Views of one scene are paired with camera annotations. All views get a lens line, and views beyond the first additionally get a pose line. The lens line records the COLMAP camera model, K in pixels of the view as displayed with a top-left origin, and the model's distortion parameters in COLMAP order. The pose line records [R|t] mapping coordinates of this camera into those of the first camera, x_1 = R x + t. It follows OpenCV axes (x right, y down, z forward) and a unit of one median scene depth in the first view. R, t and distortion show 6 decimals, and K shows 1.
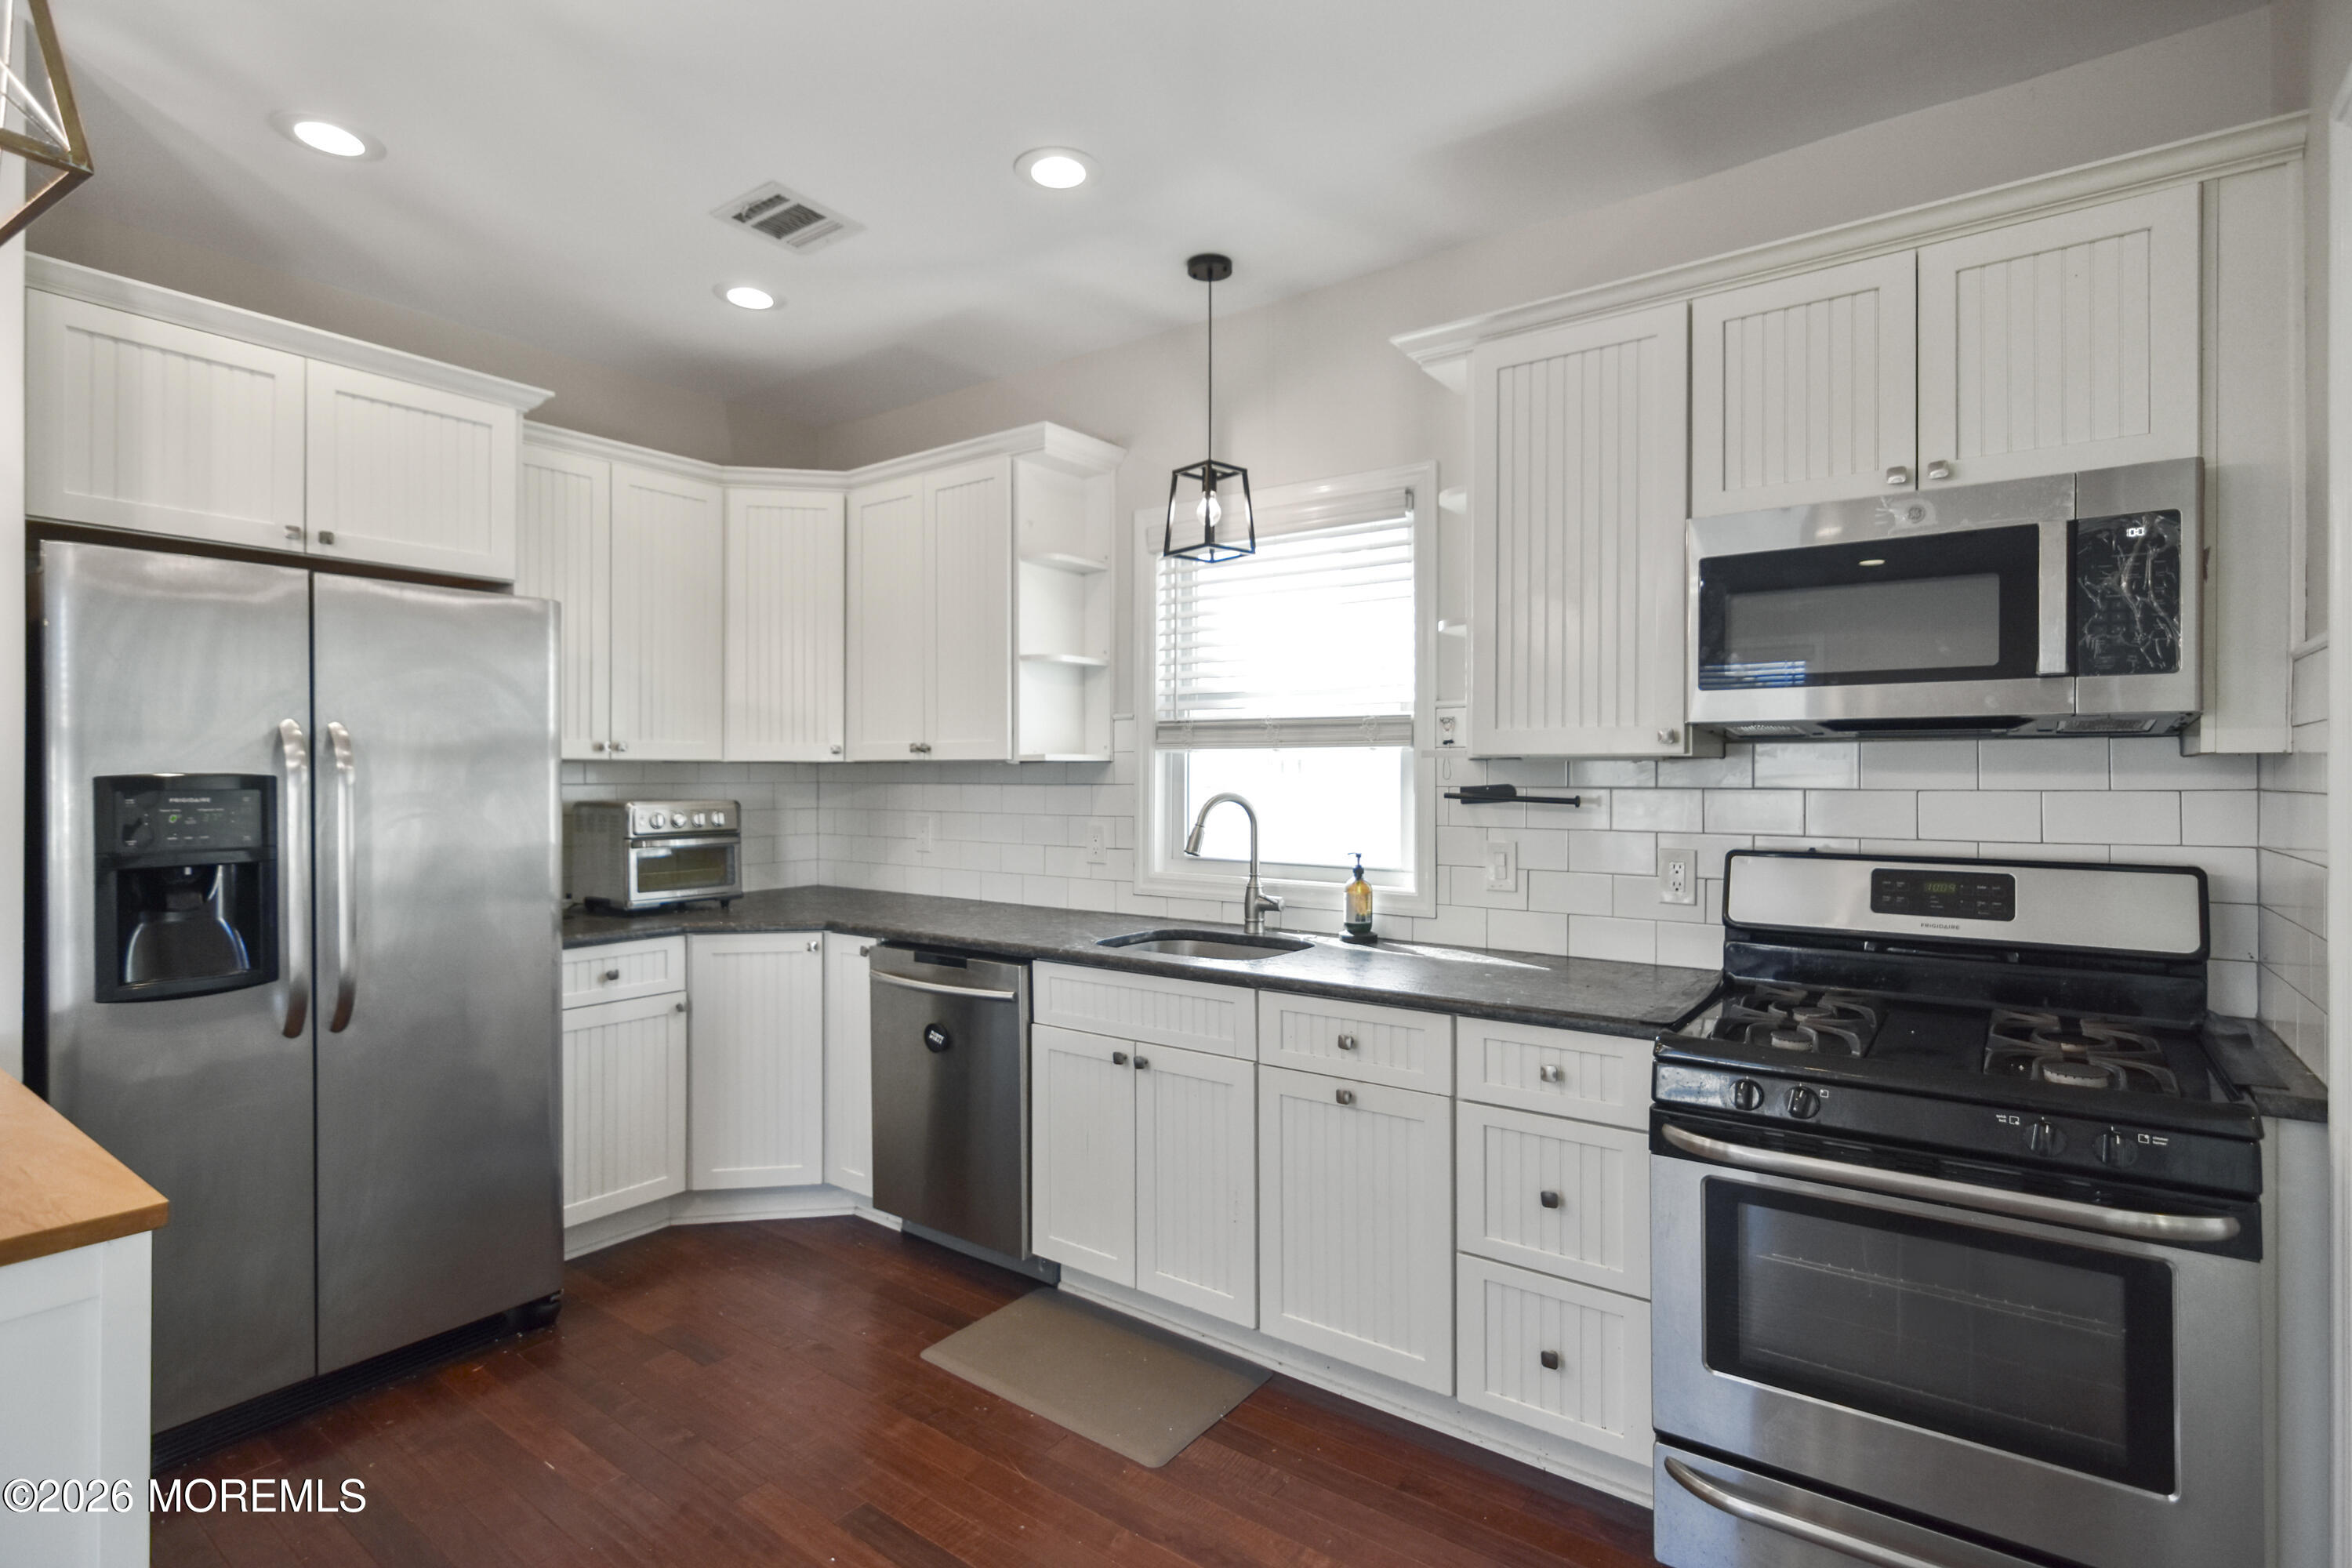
lens RADIAL K [[1148.3, 0, 1174.1], [0, 1148.3, 771.3], [0, 0, 1]] dist [-0.006277, 0.005418]
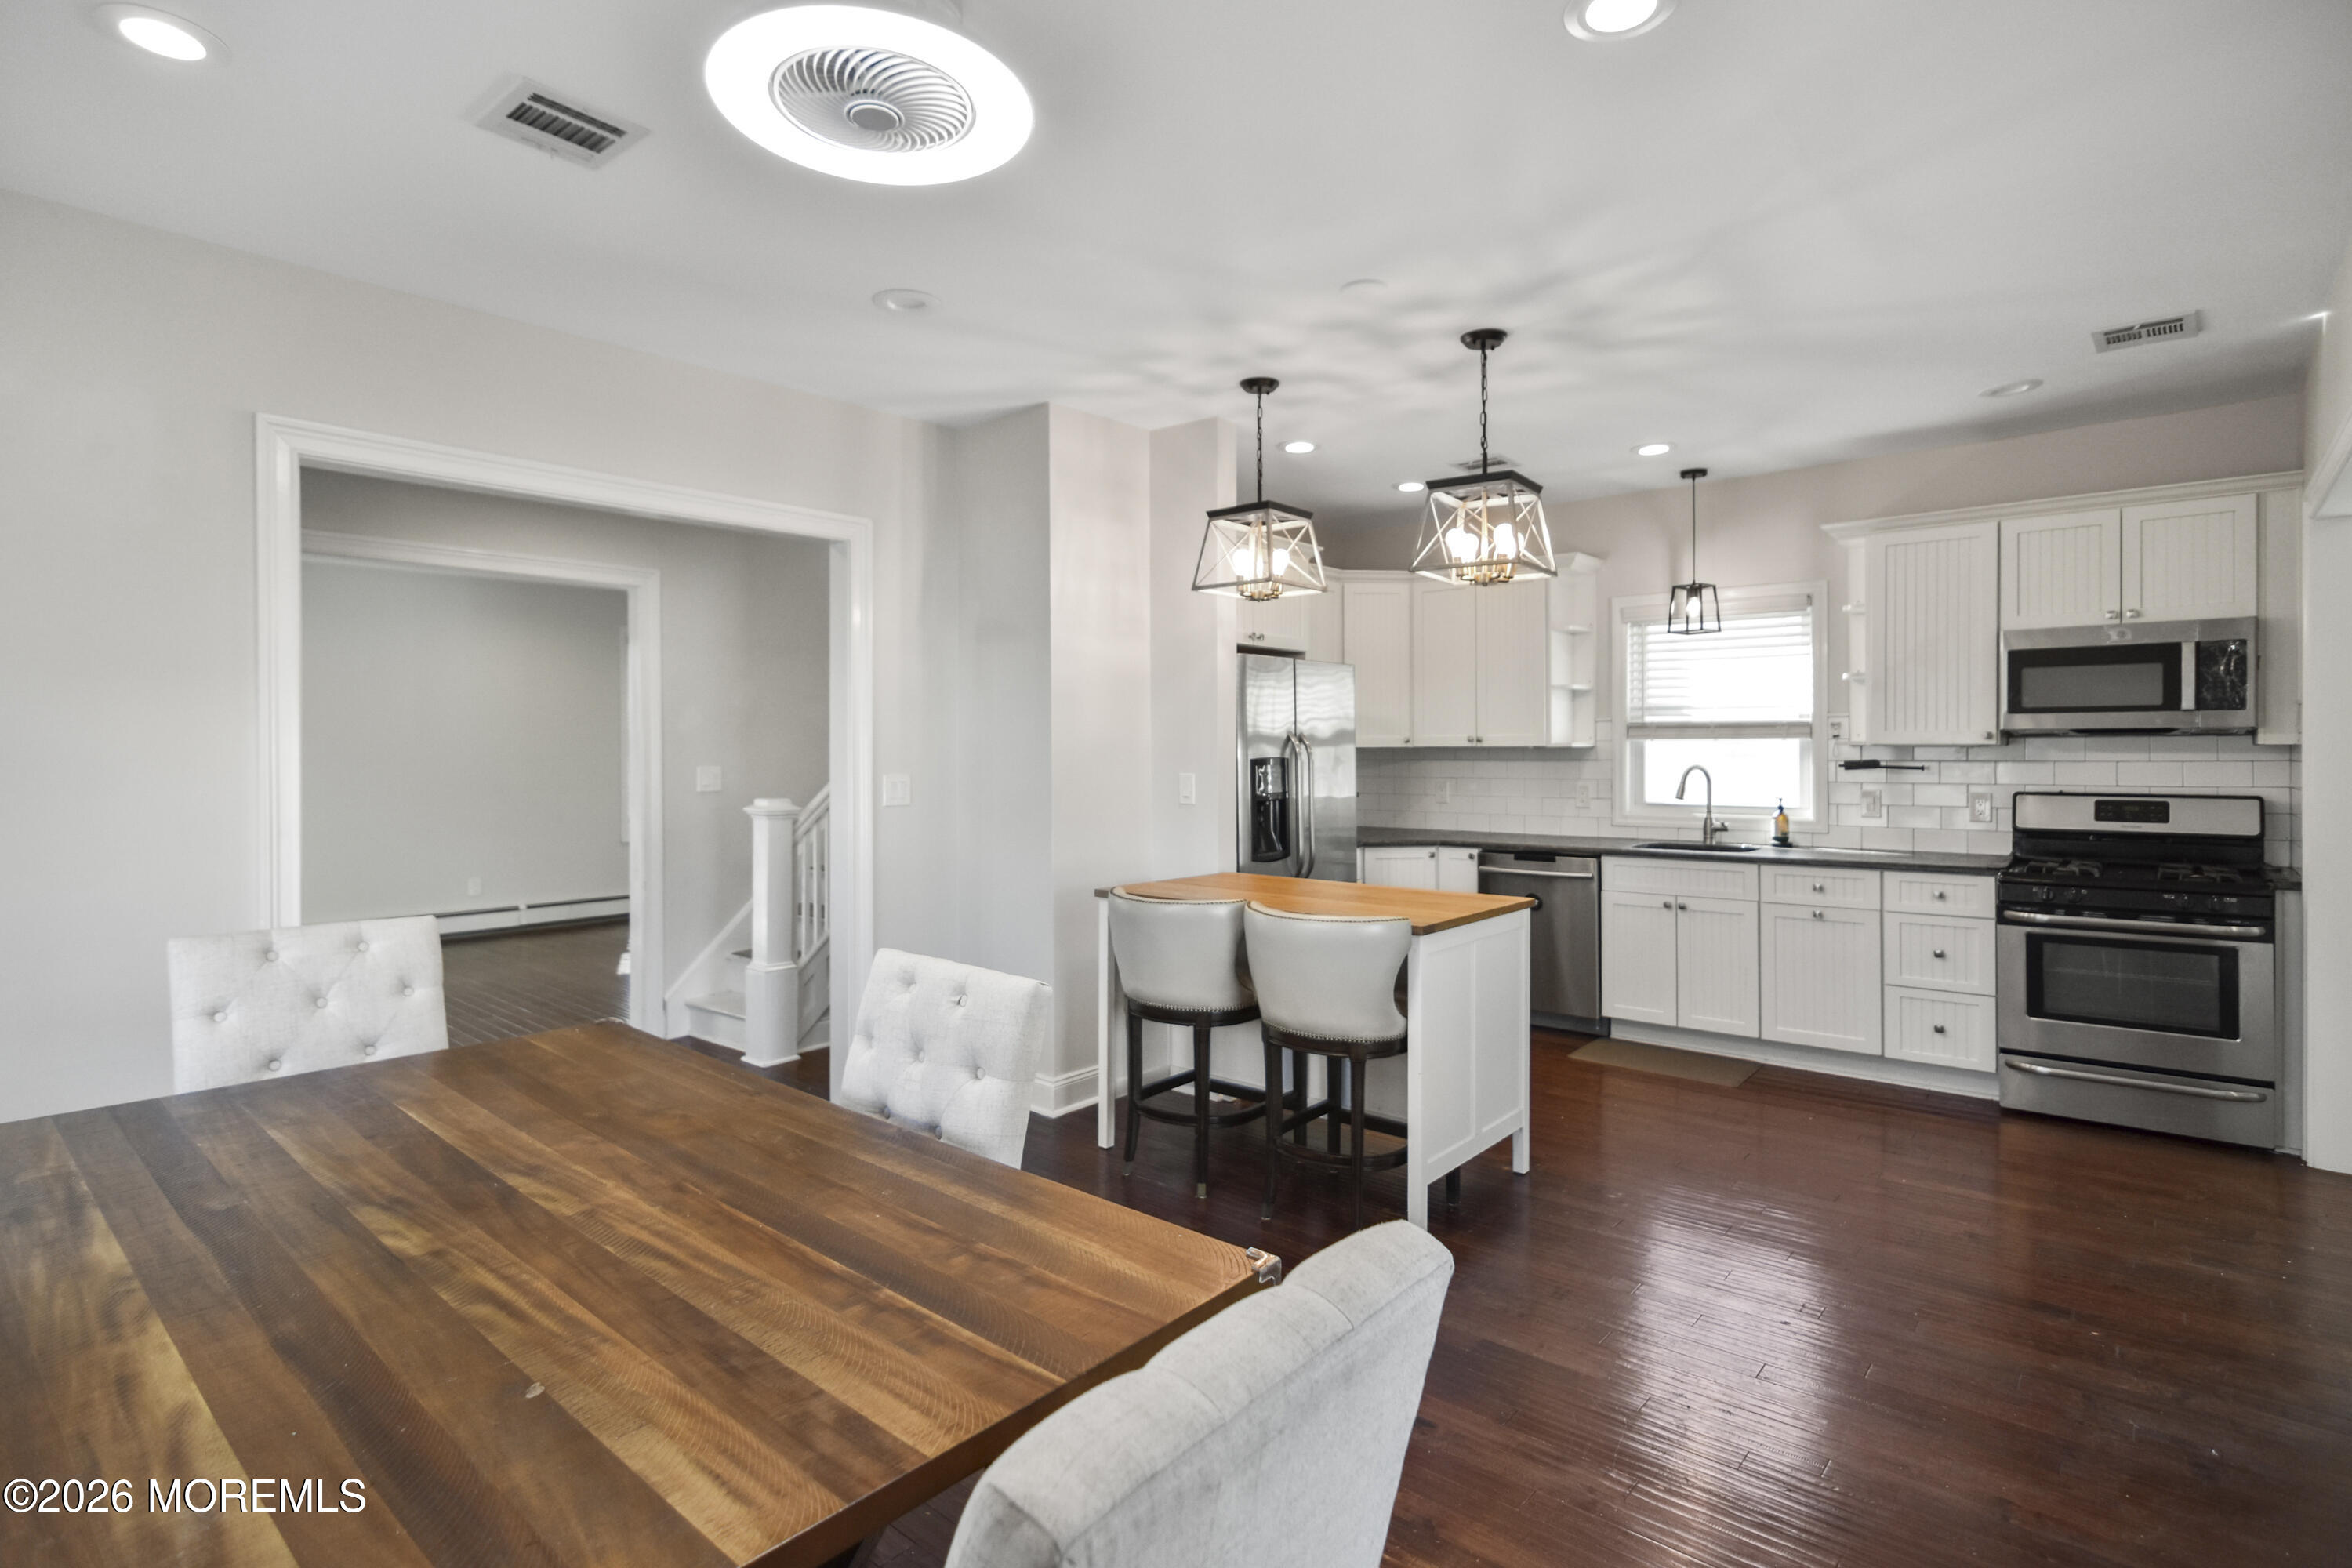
lens RADIAL K [[1148.3, 0, 1177.2], [0, 1148.3, 753.8], [0, 0, 1]] dist [-0.006277, 0.005418]
pose [[0.997562, -0.005404, -0.069578, -0.678860], [0.005842, 0.999964, 0.006094, -0.015058], [0.069542, -0.006486, 0.997558, -0.888096]]
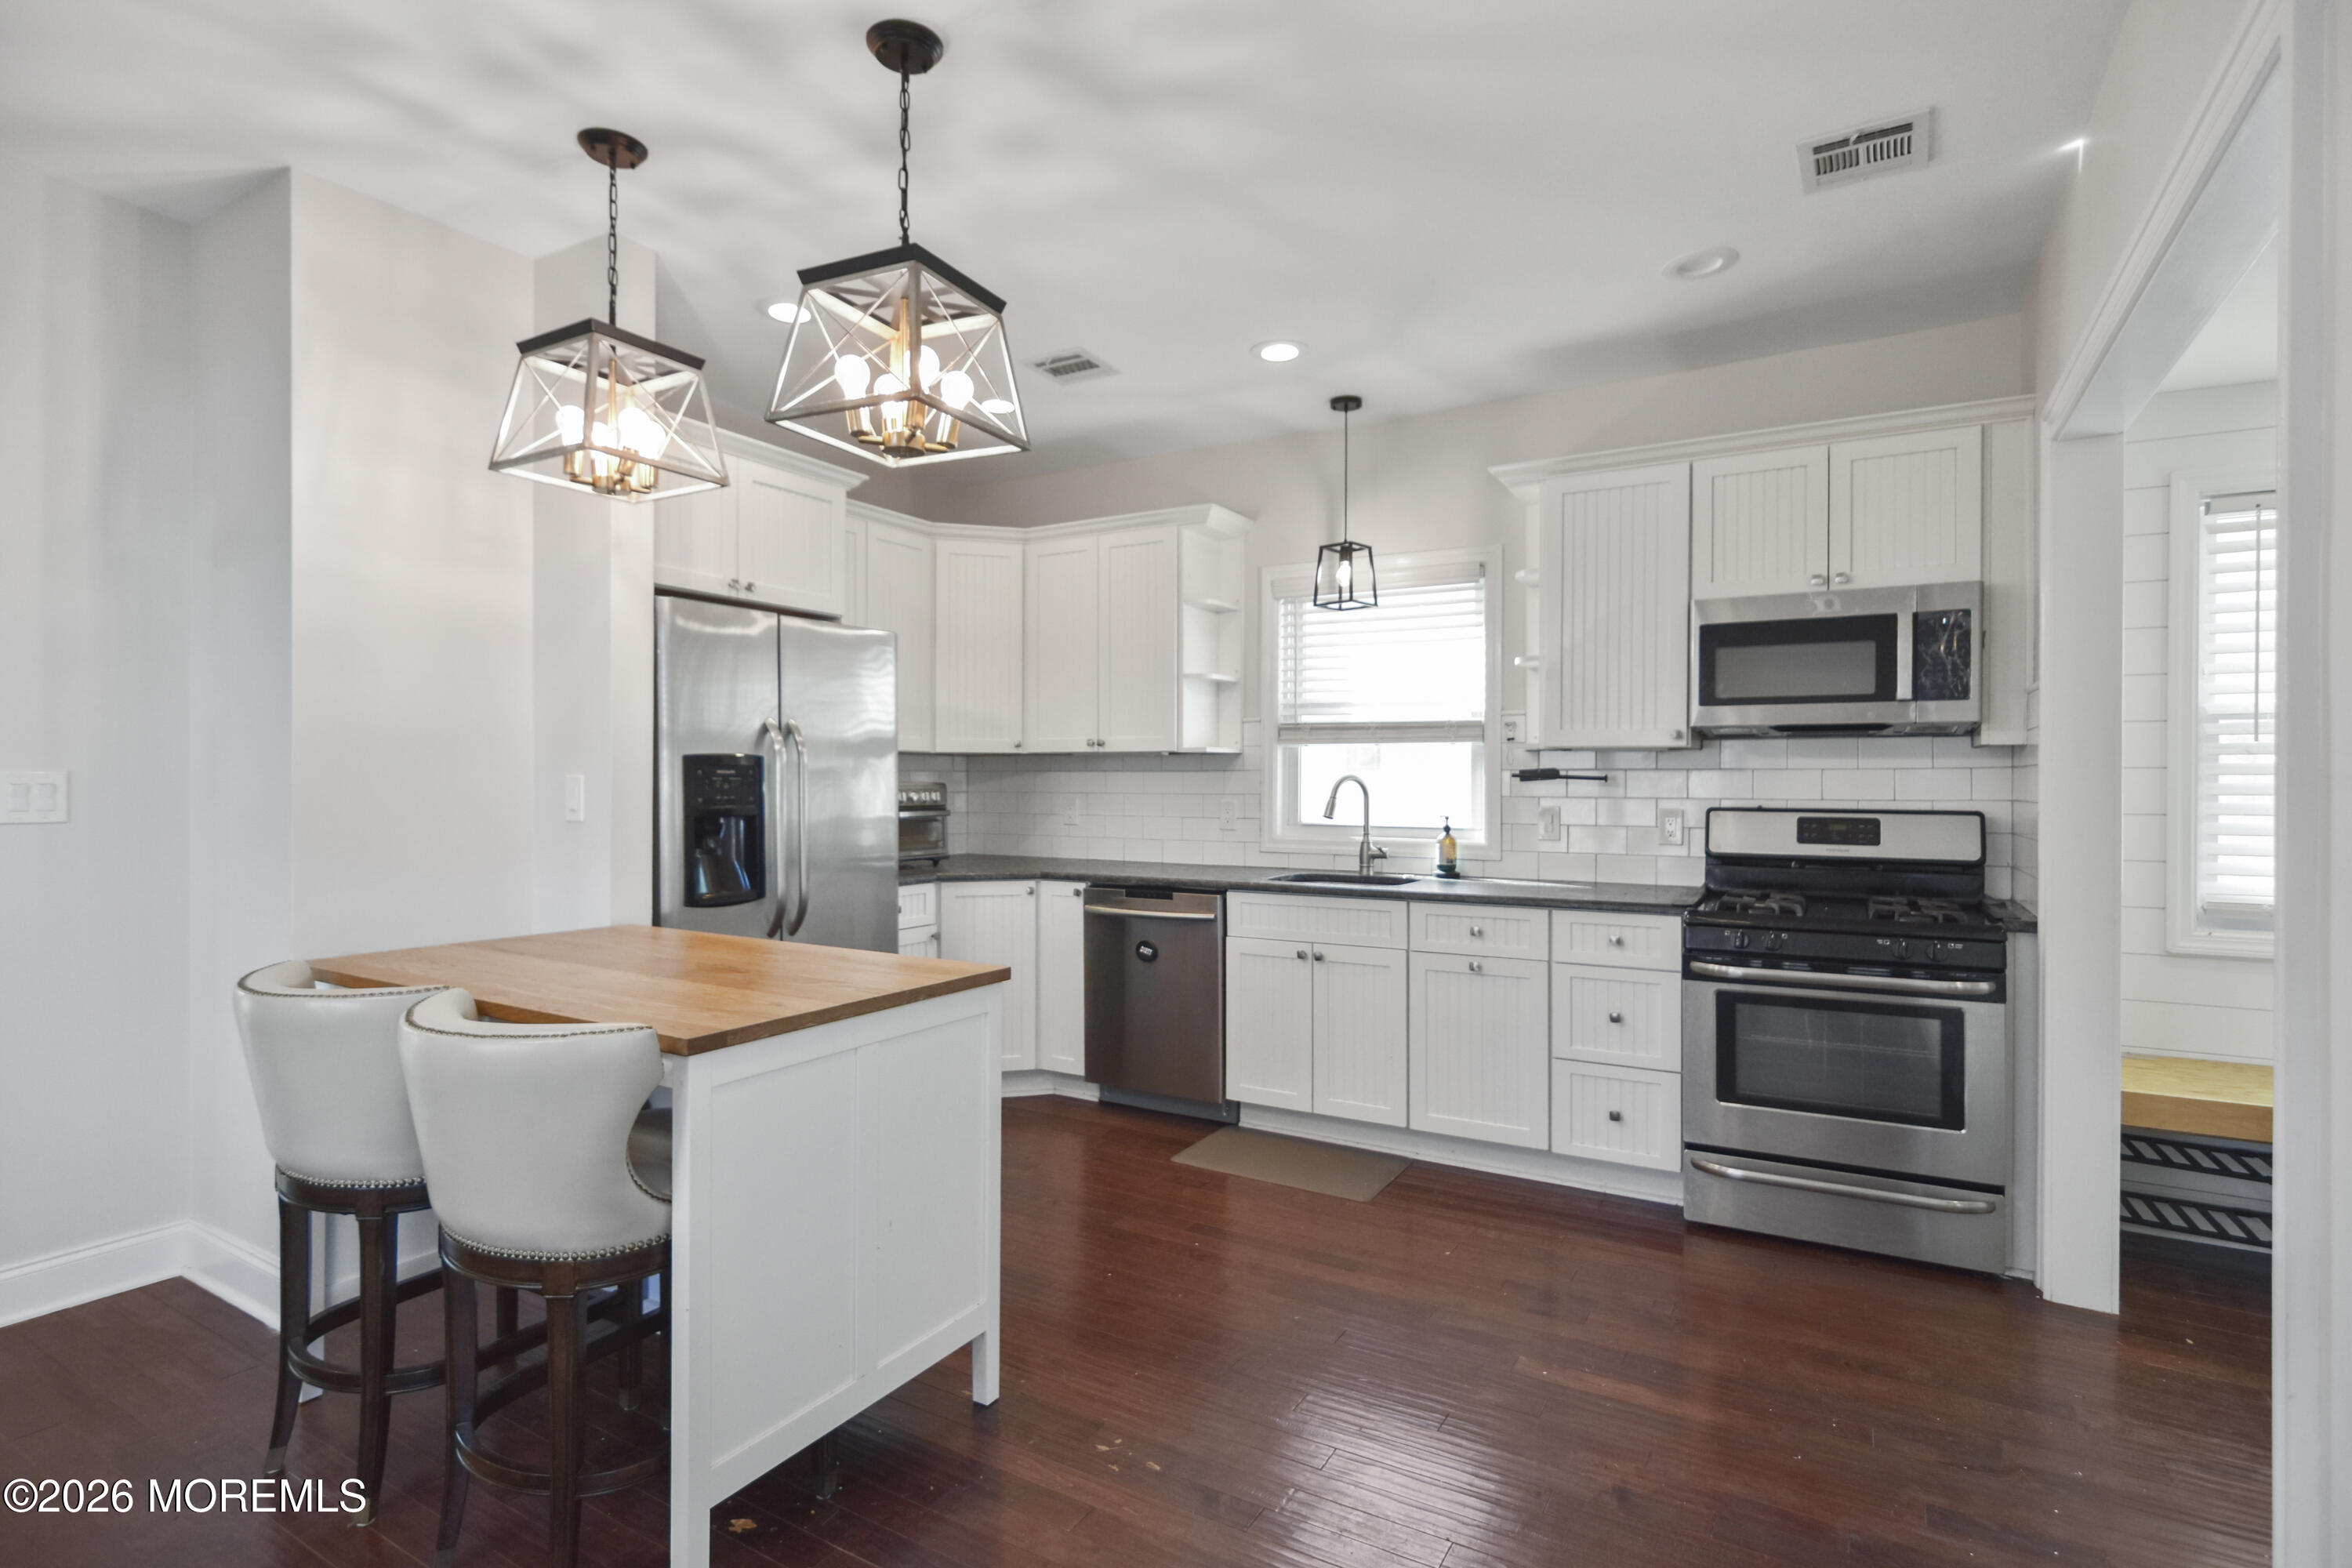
lens RADIAL K [[1148.3, 0, 1174.2], [0, 1148.3, 780.8], [0, 0, 1]] dist [-0.006277, 0.005418]
pose [[0.994163, 0.001813, 0.107872, -0.343218], [-0.002331, 0.999986, 0.004677, 0.021541], [-0.107862, -0.004901, 0.994154, -0.401624]]
